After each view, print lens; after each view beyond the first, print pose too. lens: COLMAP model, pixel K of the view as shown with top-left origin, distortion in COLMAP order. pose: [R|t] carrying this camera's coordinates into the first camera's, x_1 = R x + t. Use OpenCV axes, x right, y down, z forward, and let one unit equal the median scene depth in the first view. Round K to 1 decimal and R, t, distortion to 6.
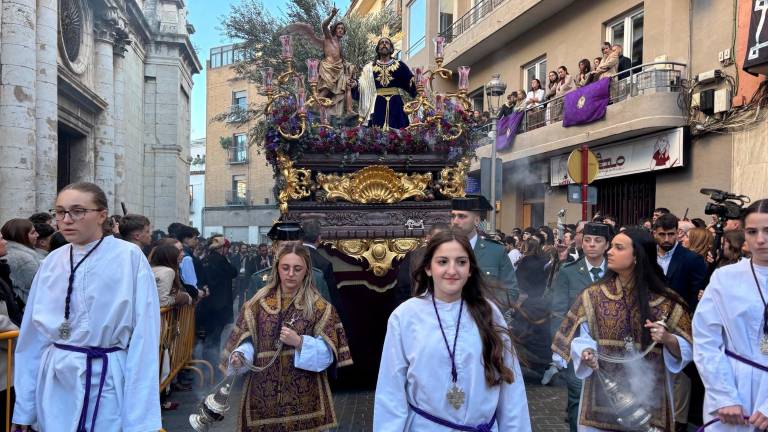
lens RADIAL K [[580.7, 0, 385.5], [0, 580.7, 257.2], [0, 0, 1]] dist [0.007783, -0.005168]
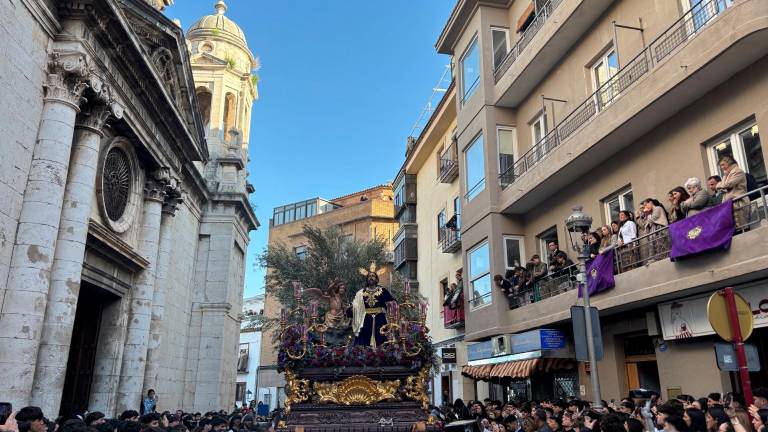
lens RADIAL K [[578.2, 0, 384.0], [0, 578.2, 216.0], [0, 0, 1]] dist [0.024341, -0.002889]
pose [[0.993472, -0.049650, -0.102703, -0.000411], [0.014079, 0.946795, -0.321530, -0.027136], [0.113203, 0.317985, 0.941313, 0.134254]]
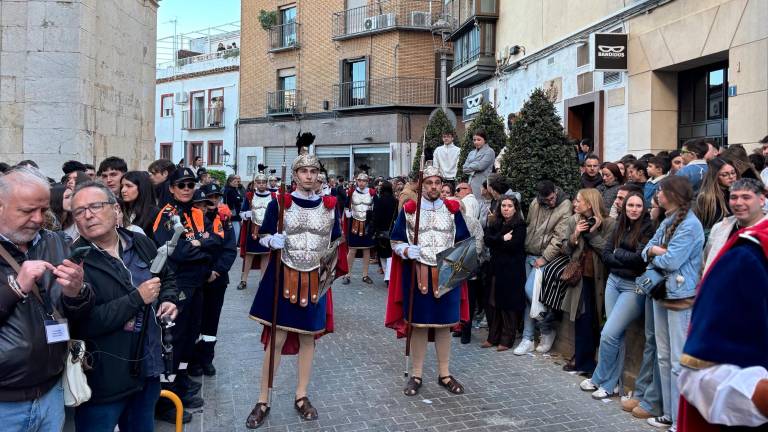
lens RADIAL K [[578.2, 0, 384.0], [0, 578.2, 216.0], [0, 0, 1]] dist [0.024341, -0.002889]
pose [[0.992013, 0.003439, -0.126092, -0.139920], [0.003074, 0.998672, 0.051418, -0.017725], [0.126101, -0.051395, 0.990685, 0.845928]]
